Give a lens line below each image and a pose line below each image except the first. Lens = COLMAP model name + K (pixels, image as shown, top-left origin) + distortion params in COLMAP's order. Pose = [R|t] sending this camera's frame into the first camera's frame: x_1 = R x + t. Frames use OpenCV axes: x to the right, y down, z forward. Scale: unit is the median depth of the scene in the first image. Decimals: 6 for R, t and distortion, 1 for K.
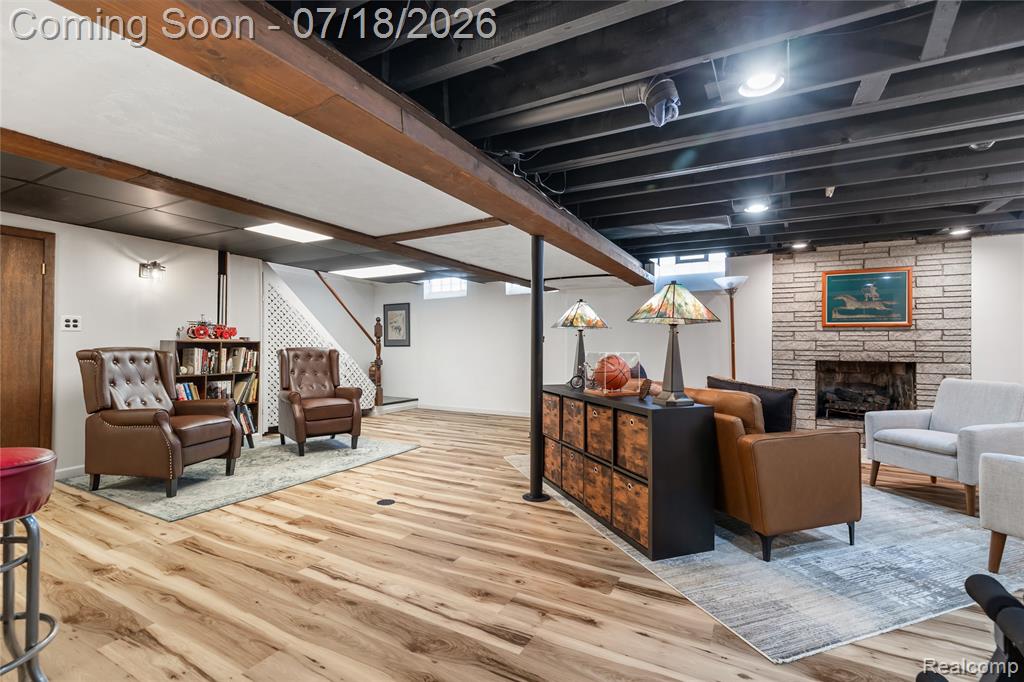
lens RADIAL K [[461.9, 0, 506.1], [0, 461.9, 342.3], [0, 0, 1]] dist [-0.002224, -0.000847]
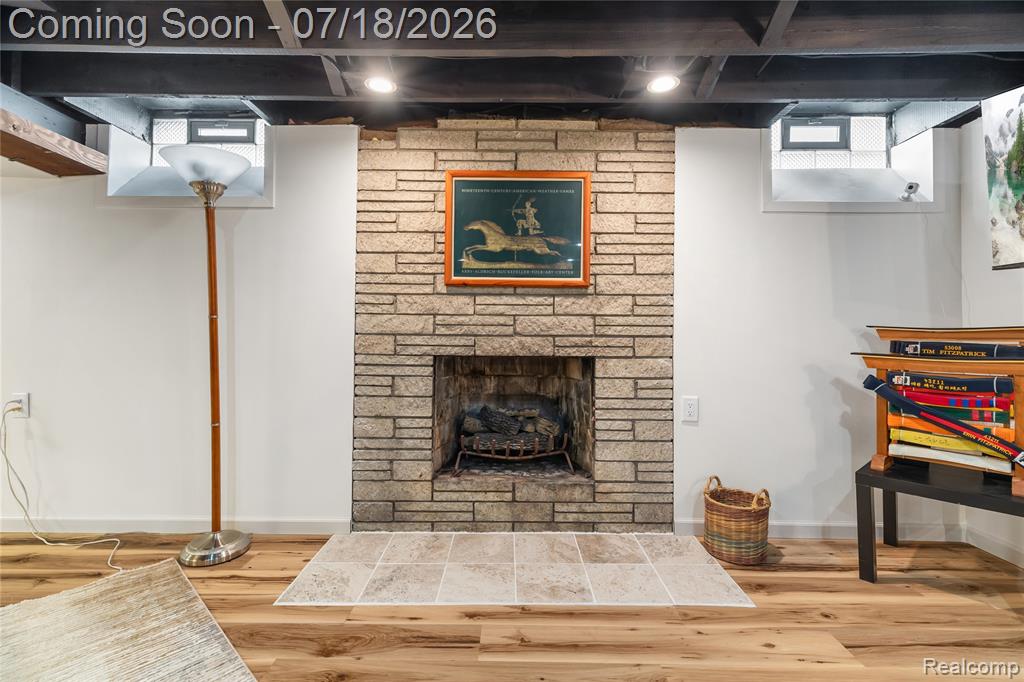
lens RADIAL K [[461.9, 0, 515.2], [0, 461.9, 338.6], [0, 0, 1]] dist [-0.002224, -0.000847]
pose [[0.873240, -0.000250, 0.487289, 0.533021], [-0.005164, 0.999939, 0.009766, 0.017411], [-0.487262, -0.011045, 0.873186, 0.563763]]
